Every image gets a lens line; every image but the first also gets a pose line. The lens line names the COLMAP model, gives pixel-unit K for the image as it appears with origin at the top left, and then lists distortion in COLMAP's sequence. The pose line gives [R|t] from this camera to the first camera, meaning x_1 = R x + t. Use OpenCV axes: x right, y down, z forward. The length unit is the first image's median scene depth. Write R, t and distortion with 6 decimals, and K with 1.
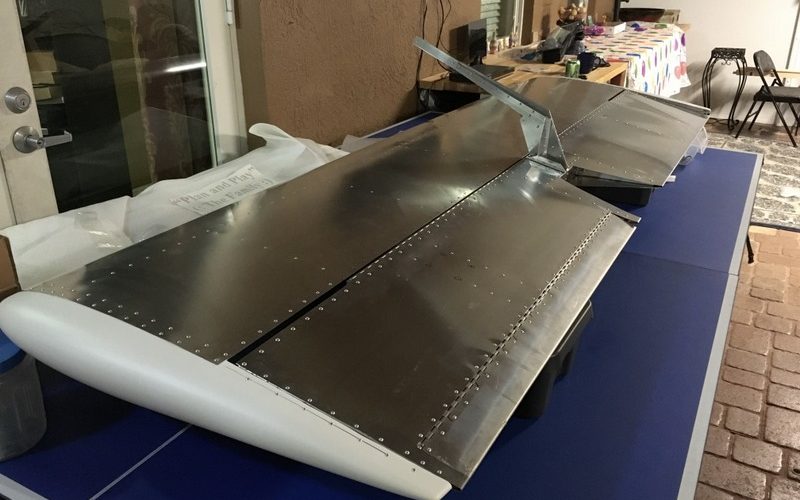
lens RADIAL K [[686.1, 0, 400.0], [0, 686.1, 250.0], [0, 0, 1]] dist [0.091054, -0.163640]
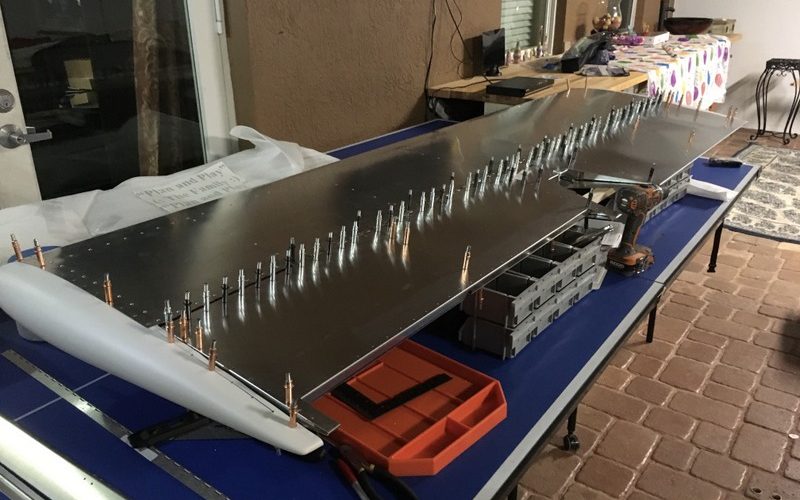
lens RADIAL K [[686.1, 0, 400.0], [0, 686.1, 250.0], [0, 0, 1]] dist [0.091054, -0.163640]
pose [[0.993000, 0.033400, -0.113298, 0.112752], [-0.035078, 0.999302, -0.012854, 0.008462], [0.112789, 0.016738, 0.993478, -0.018181]]
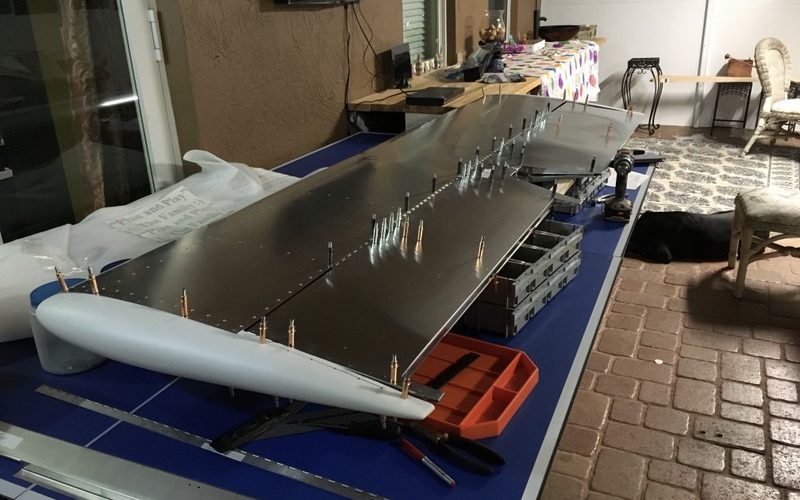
lens RADIAL K [[688.6, 0, 400.0], [0, 688.6, 250.0], [0, 0, 1]] dist [0.076345, -0.169020]
pose [[0.995750, -0.069395, 0.060546, 0.028231], [0.071394, 0.996951, -0.031497, 0.018805], [-0.058176, 0.035686, 0.997668, -0.060133]]
